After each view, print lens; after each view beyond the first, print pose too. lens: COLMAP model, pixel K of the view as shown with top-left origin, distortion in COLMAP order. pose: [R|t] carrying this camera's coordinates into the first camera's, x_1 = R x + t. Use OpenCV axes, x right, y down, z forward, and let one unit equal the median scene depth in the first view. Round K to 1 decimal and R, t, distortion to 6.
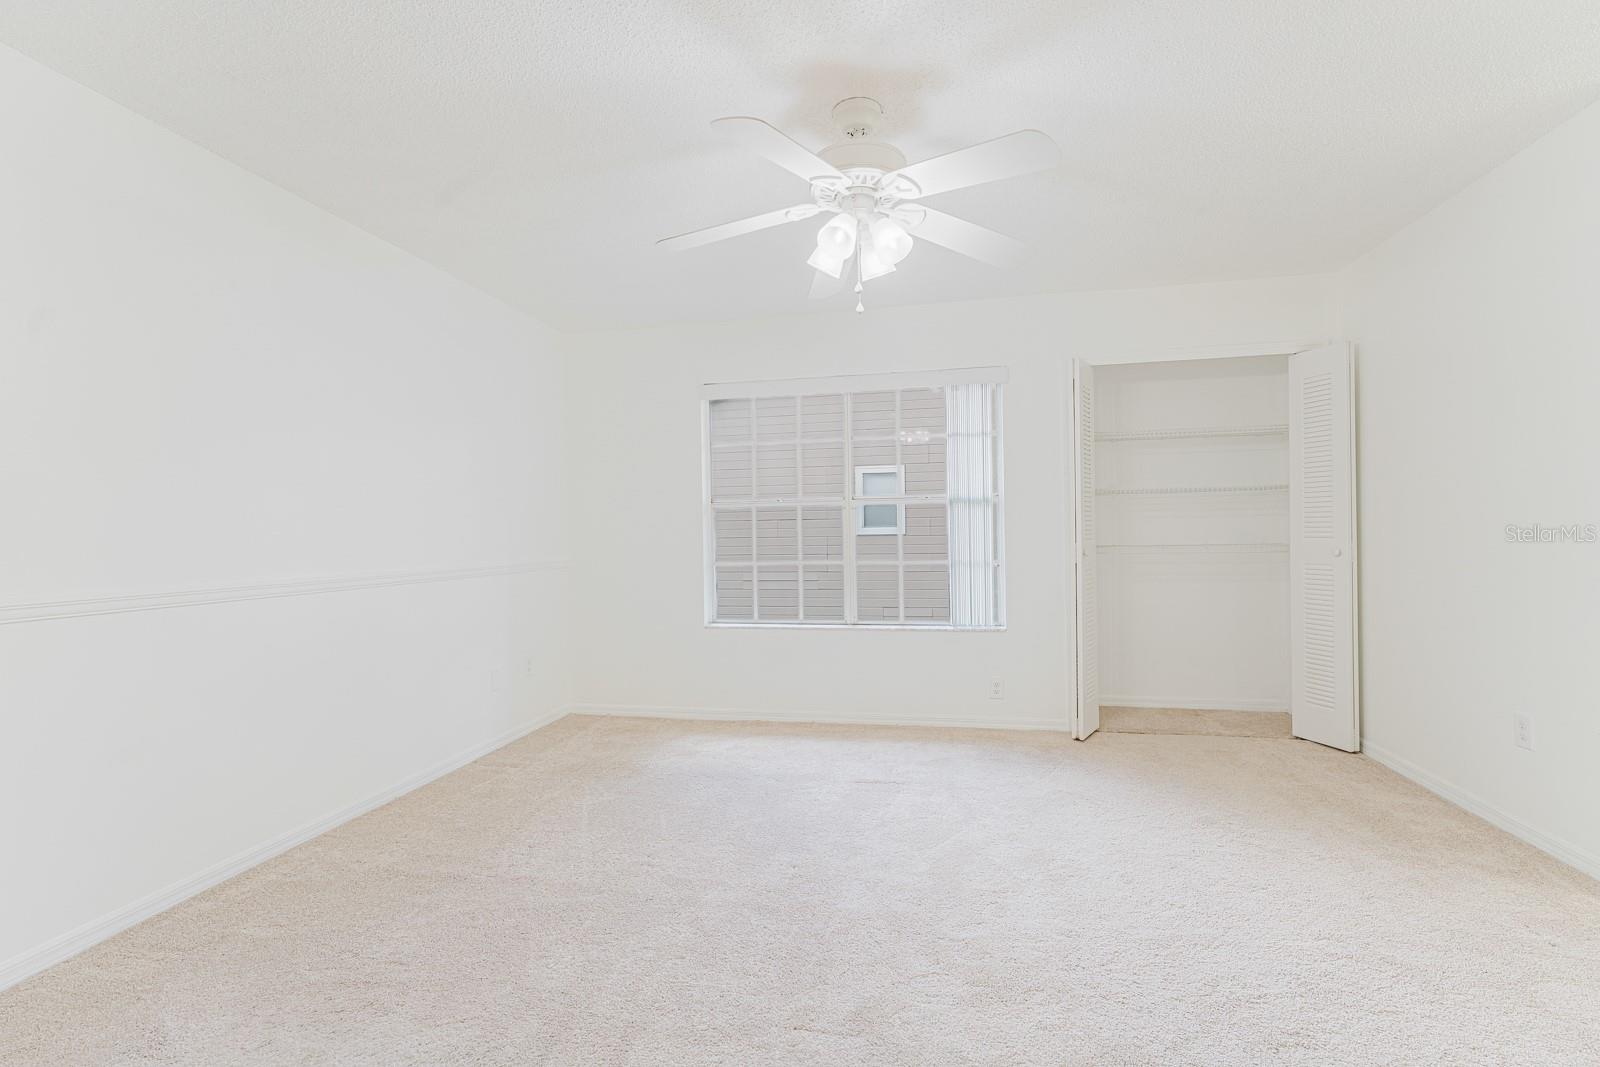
lens RADIAL K [[699.8, 0, 794.2], [0, 699.8, 536.0], [0, 0, 1]] dist [-0.005611, -0.000462]
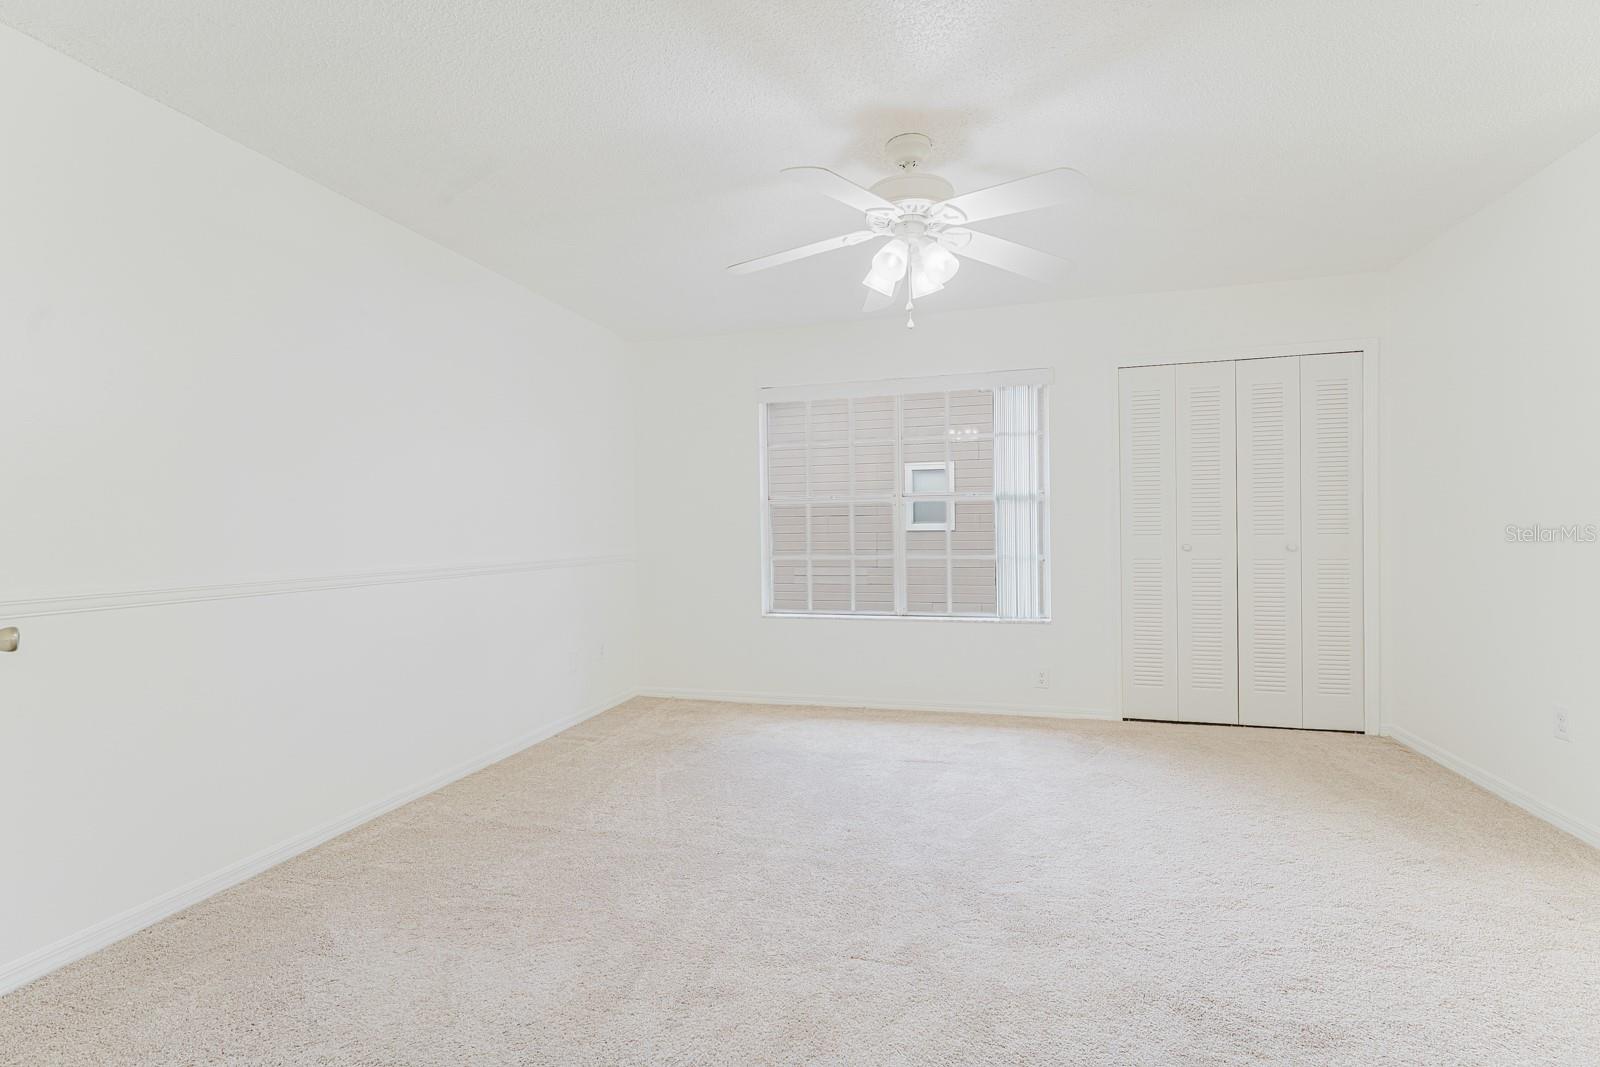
lens RADIAL K [[699.8, 0, 794.1], [0, 699.8, 534.6], [0, 0, 1]] dist [-0.005611, -0.000462]
pose [[0.997590, 0.002748, -0.069335, -0.011626], [-0.002485, 0.999989, 0.003886, 0.002017], [0.069345, -0.003704, 0.997586, -0.111869]]
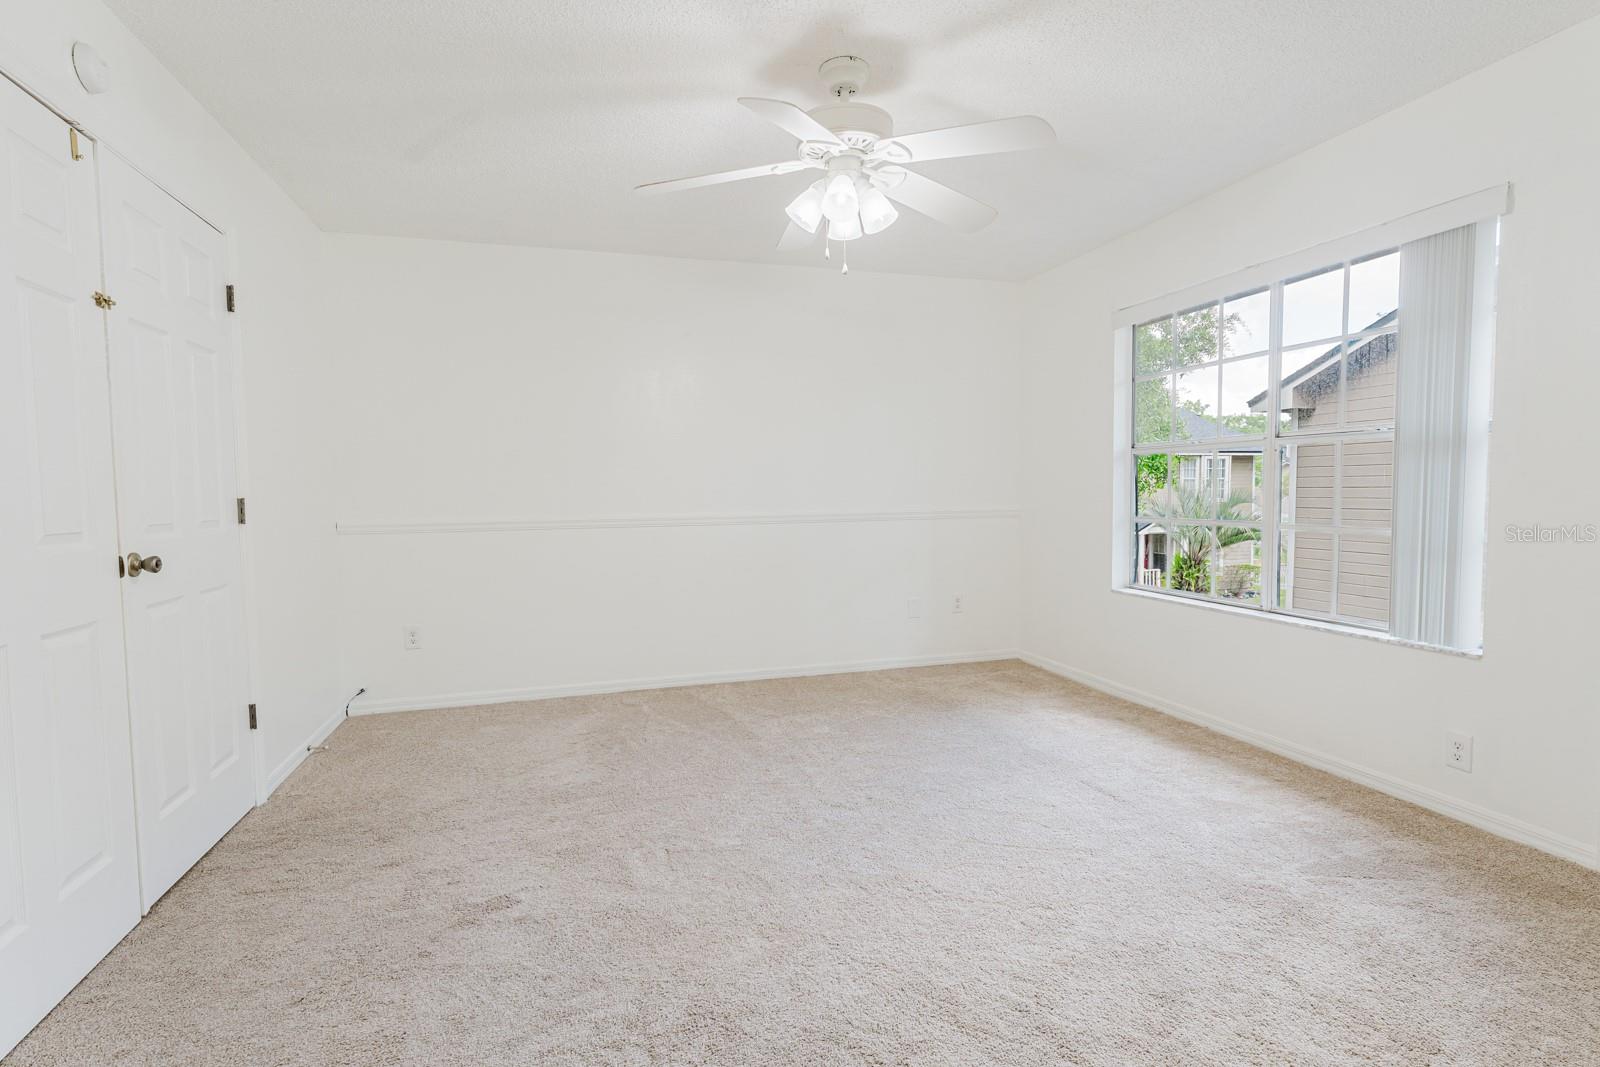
lens RADIAL K [[770.2, 0, 799.1], [0, 770.2, 533.2], [0, 0, 1]] dist [-0.001749, -0.000022]
pose [[0.491860, 0.064343, -0.868294, 0.983231], [-0.003722, 0.997412, 0.071802, -0.018607], [0.870666, -0.032085, 0.490827, 0.348786]]
